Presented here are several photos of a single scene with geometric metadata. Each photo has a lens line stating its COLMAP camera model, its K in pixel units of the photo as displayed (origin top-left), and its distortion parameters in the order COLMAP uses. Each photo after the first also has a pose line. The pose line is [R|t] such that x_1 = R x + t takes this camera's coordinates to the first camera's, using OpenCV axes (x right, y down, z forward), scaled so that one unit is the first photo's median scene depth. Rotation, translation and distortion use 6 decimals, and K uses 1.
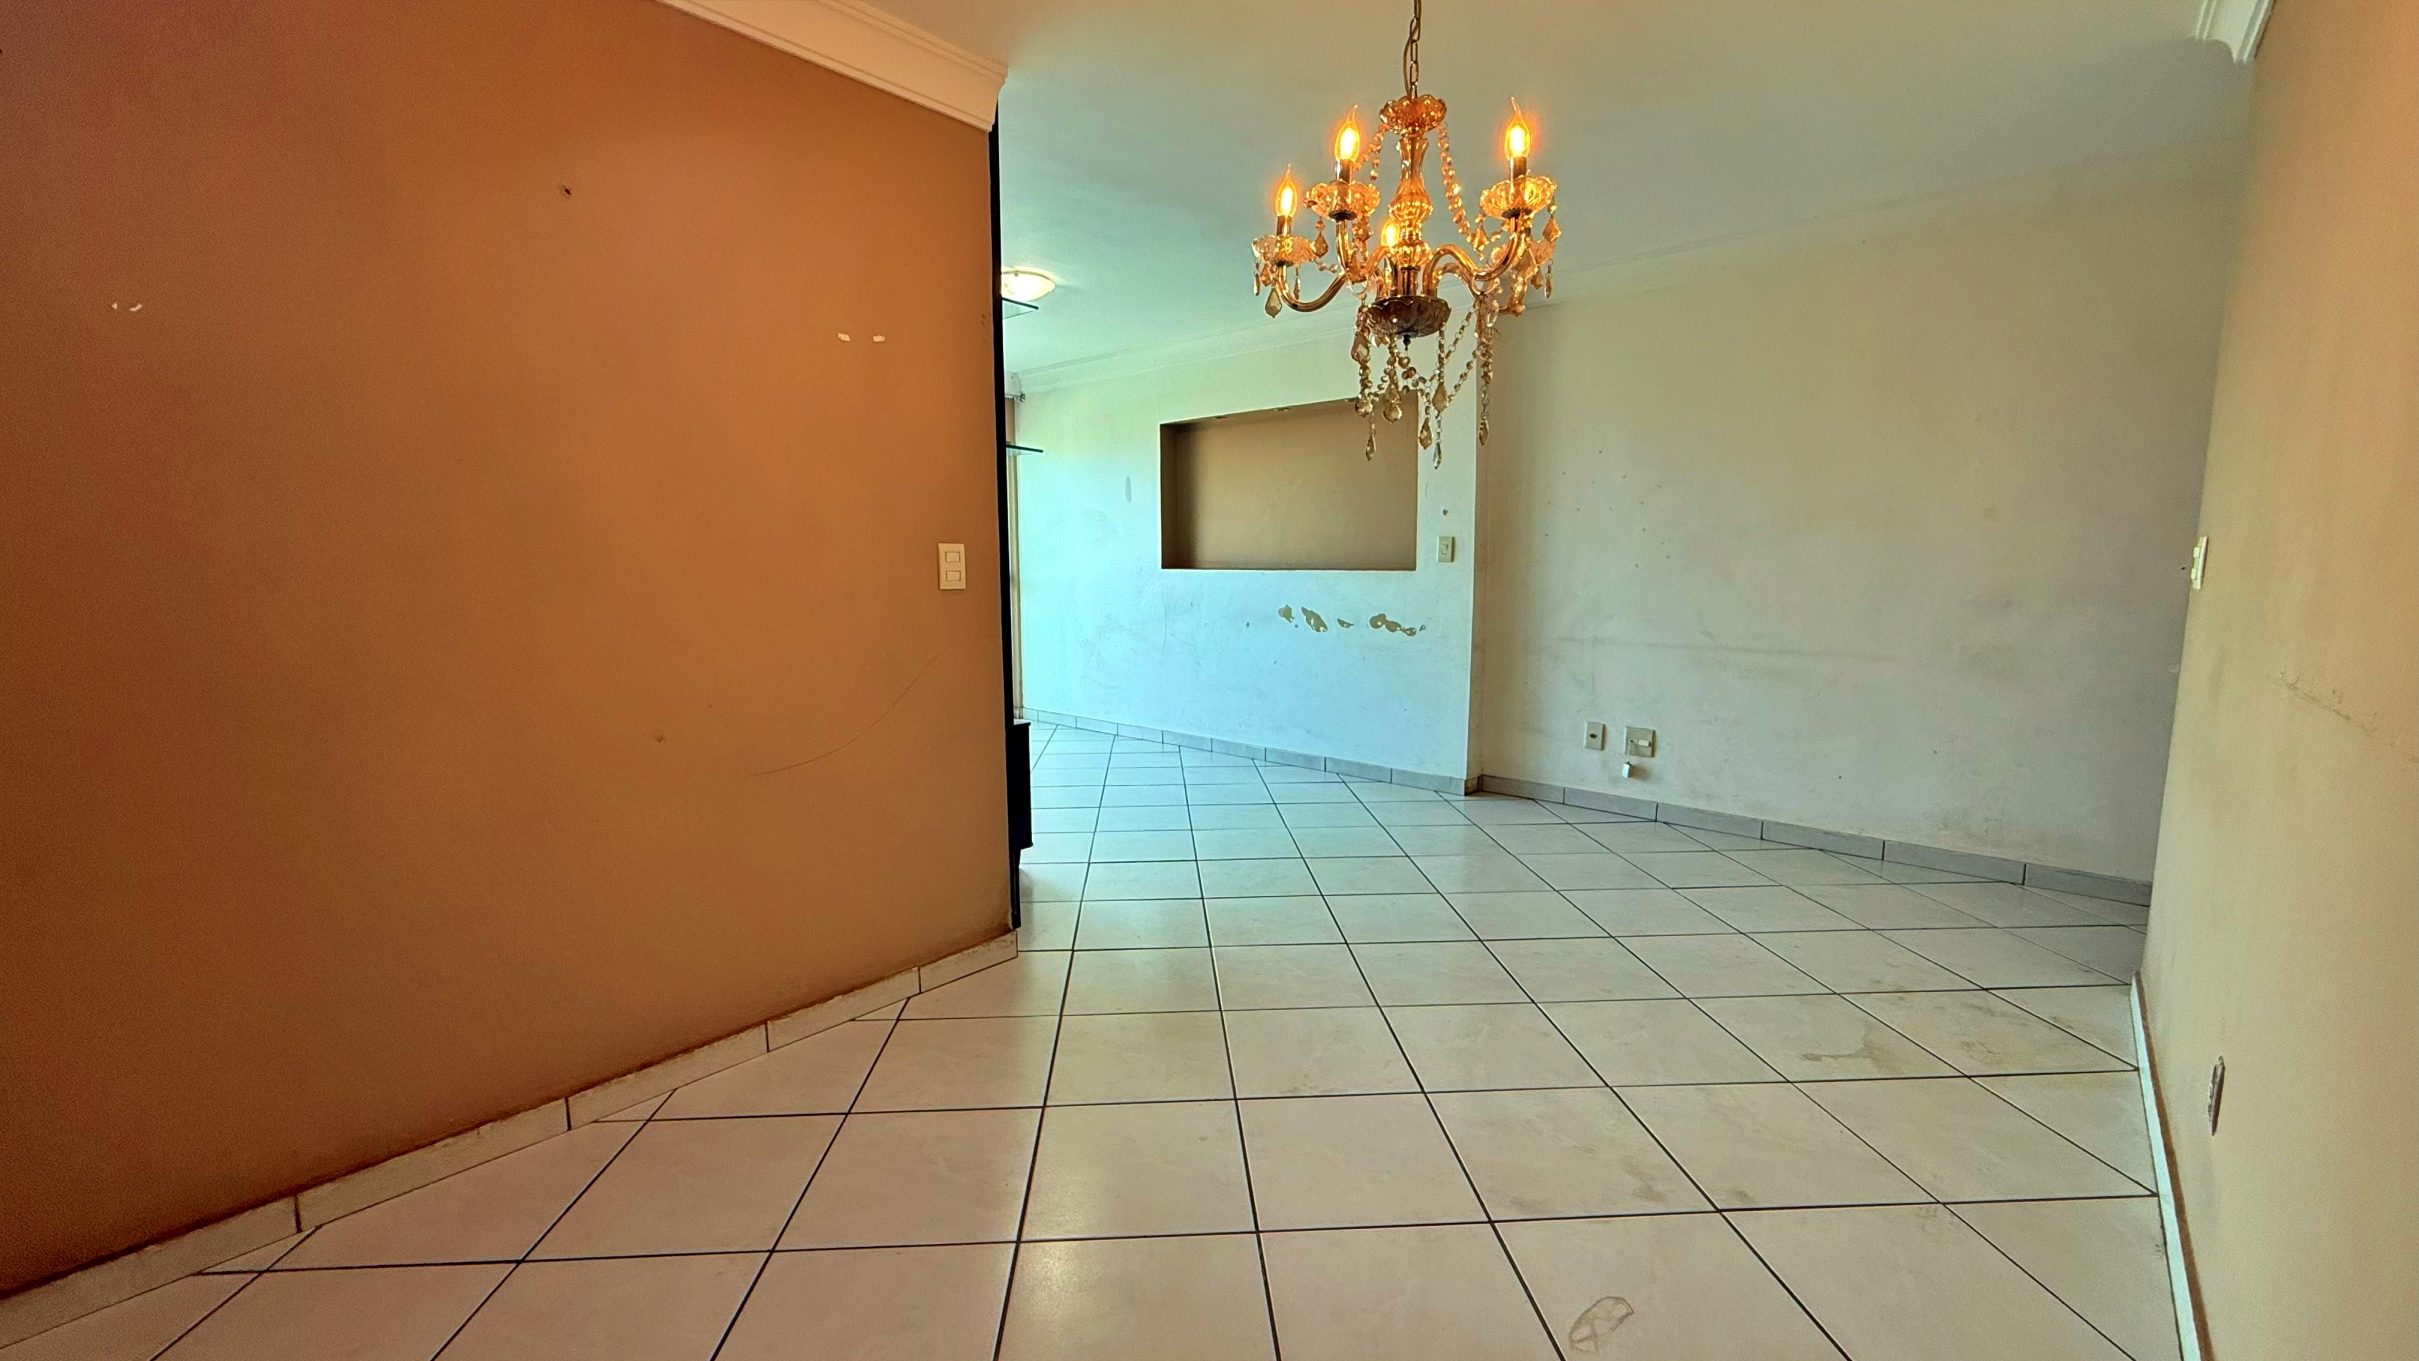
lens RADIAL K [[969.4, 0, 1207.8], [0, 969.4, 680.8], [0, 0, 1]] dist [-0.000196, 0.000009]
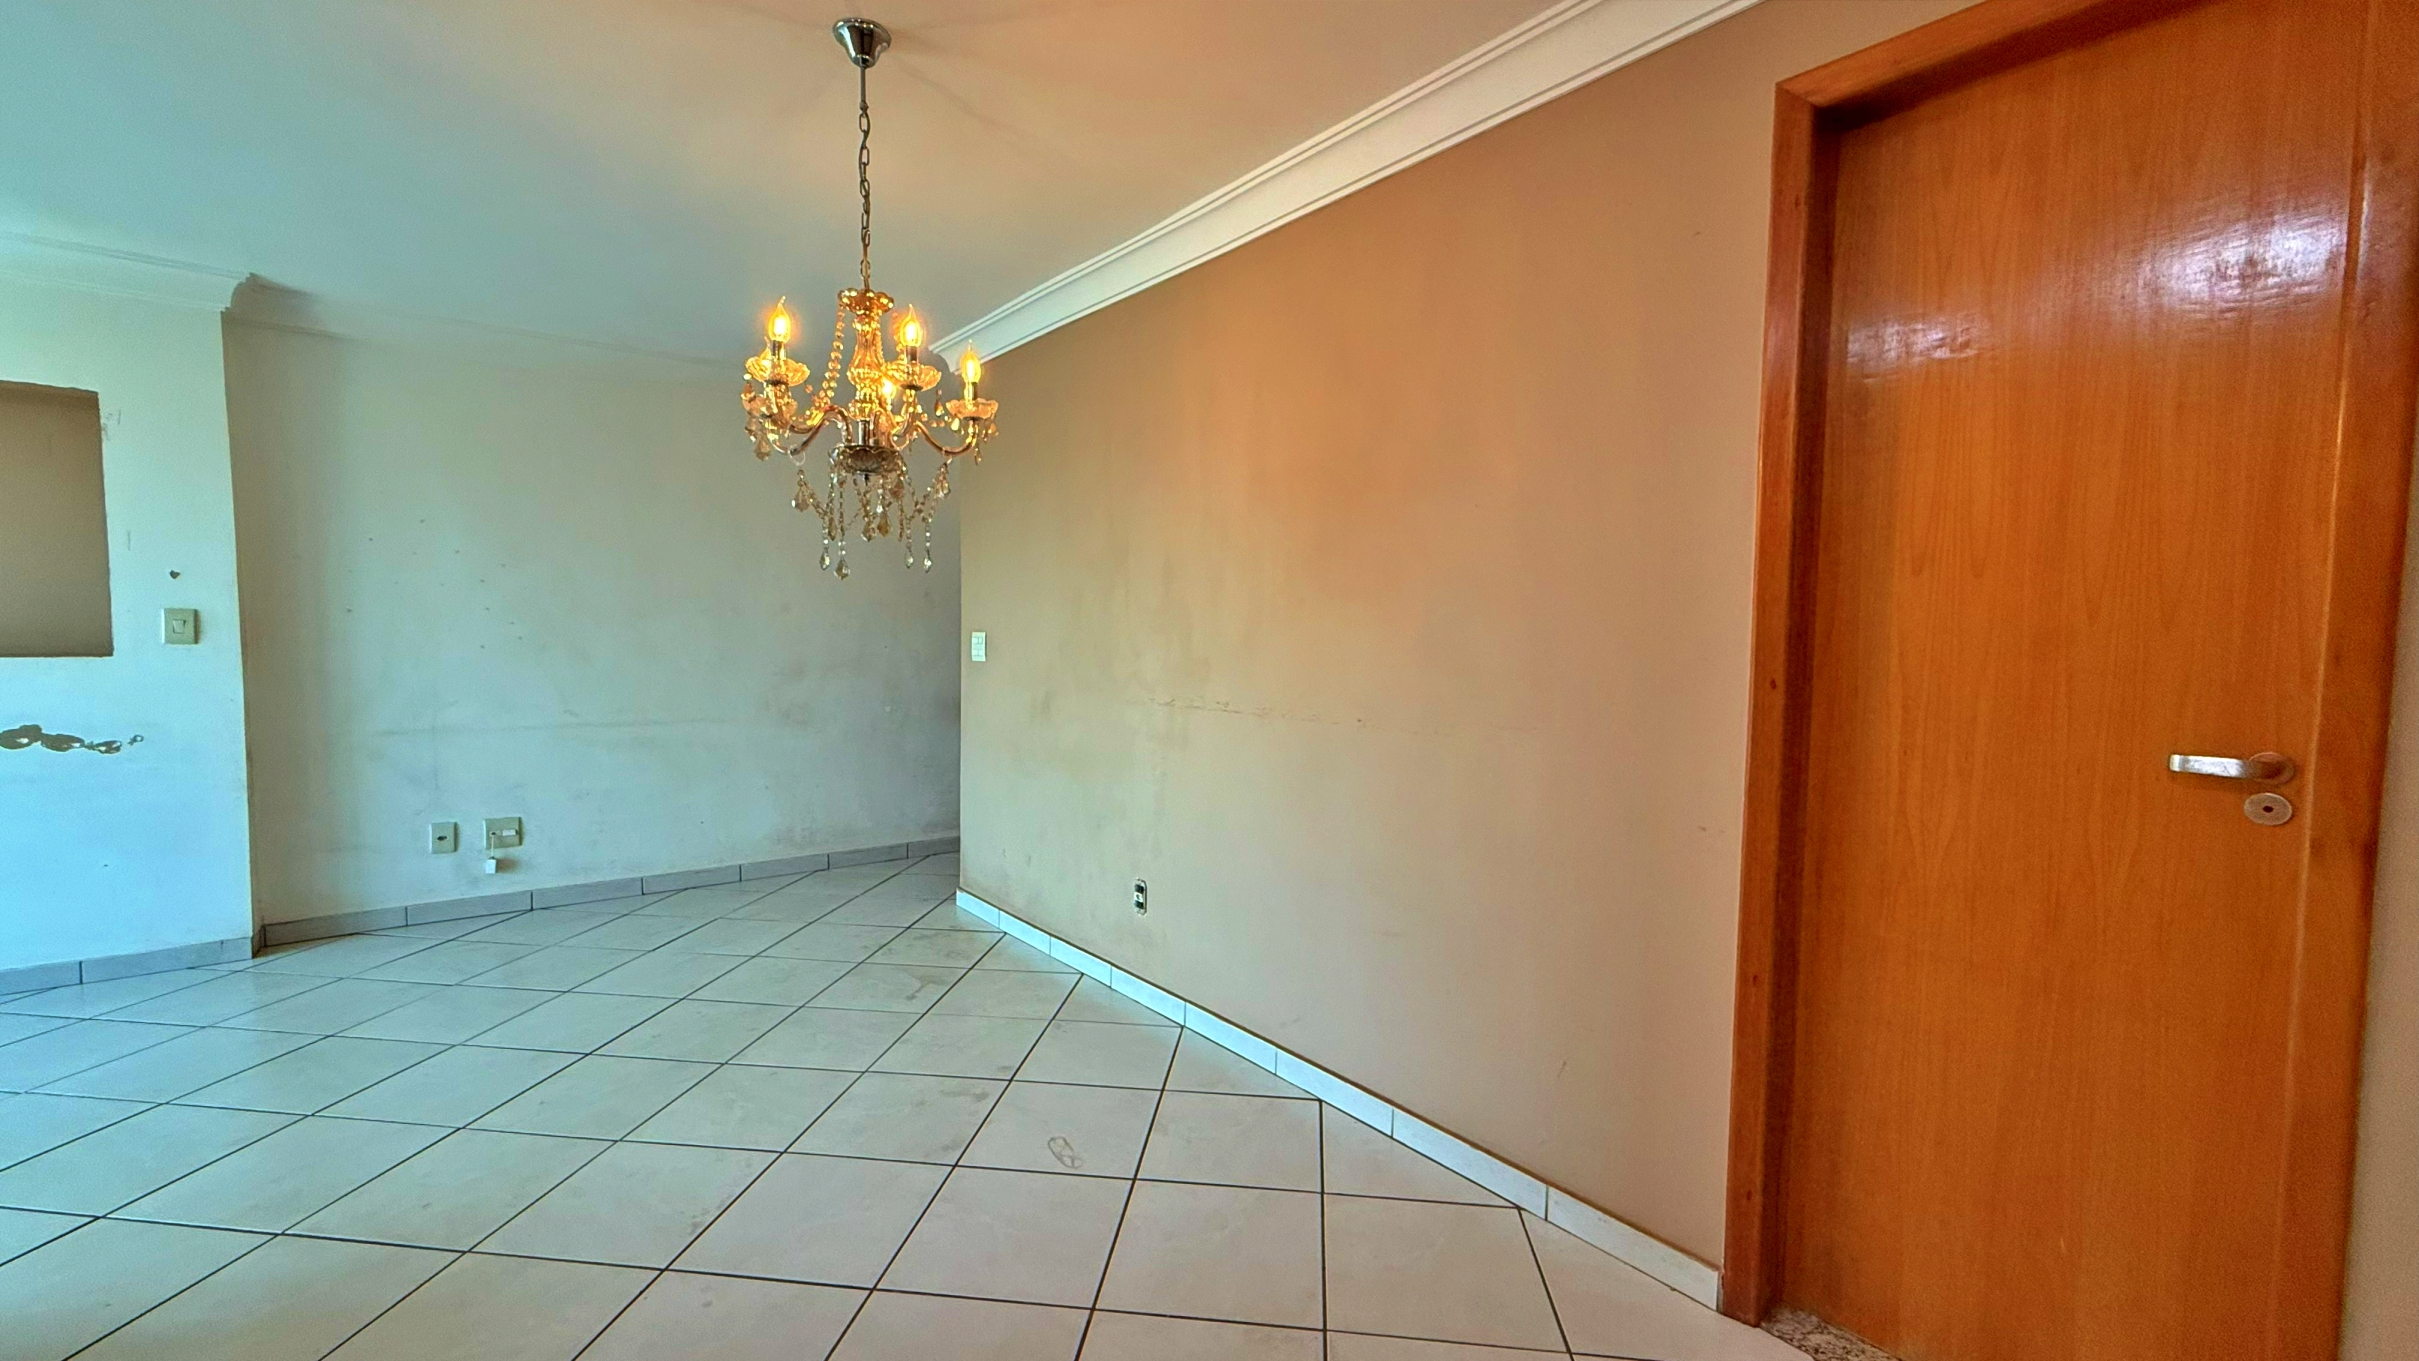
lens RADIAL K [[969.4, 0, 1200.5], [0, 969.4, 685.0], [0, 0, 1]] dist [-0.000196, 0.000009]
pose [[0.168028, -0.050544, 0.984486, -0.364263], [0.112896, 0.993100, 0.031718, -0.032994], [-0.979296, 0.105815, 0.172575, 0.159445]]
